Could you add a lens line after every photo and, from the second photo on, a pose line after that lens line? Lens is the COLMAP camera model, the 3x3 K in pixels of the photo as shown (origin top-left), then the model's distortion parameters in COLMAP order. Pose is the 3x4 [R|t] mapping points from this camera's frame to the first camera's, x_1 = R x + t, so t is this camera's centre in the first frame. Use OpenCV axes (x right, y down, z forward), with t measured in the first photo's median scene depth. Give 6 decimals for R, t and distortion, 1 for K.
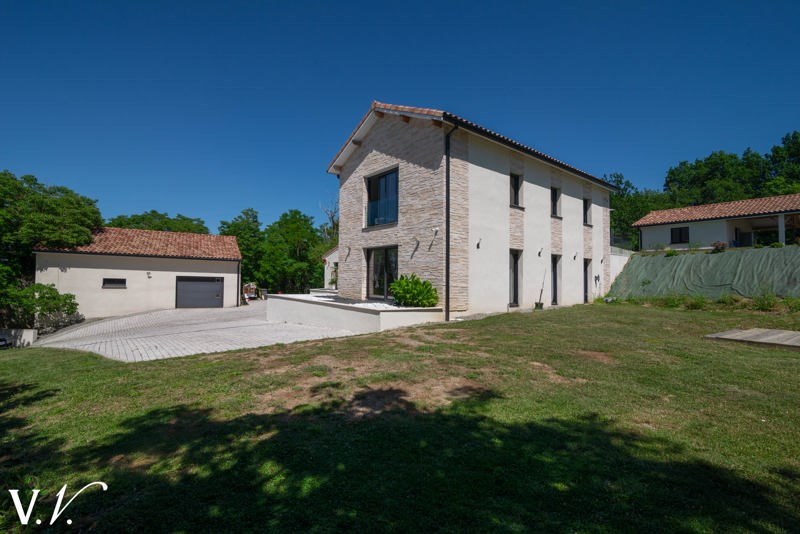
lens RADIAL K [[374.5, 0, 401.5], [0, 374.5, 278.6], [0, 0, 1]] dist [0.000977, 0.000094]
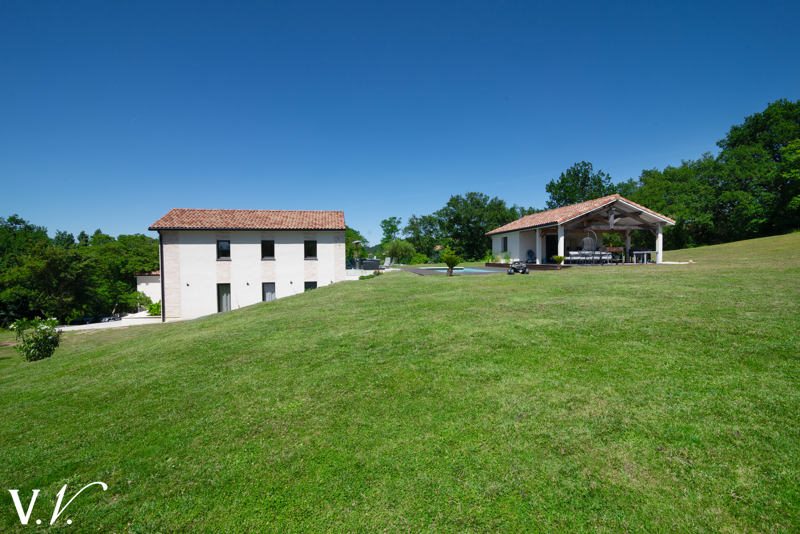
lens RADIAL K [[374.5, 0, 401.5], [0, 374.5, 278.6], [0, 0, 1]] dist [0.000977, 0.000094]
pose [[0.888905, -0.009351, -0.457996, 1.919694], [0.034503, 0.998318, 0.046583, -0.158556], [0.456791, -0.057210, 0.887733, -0.225841]]
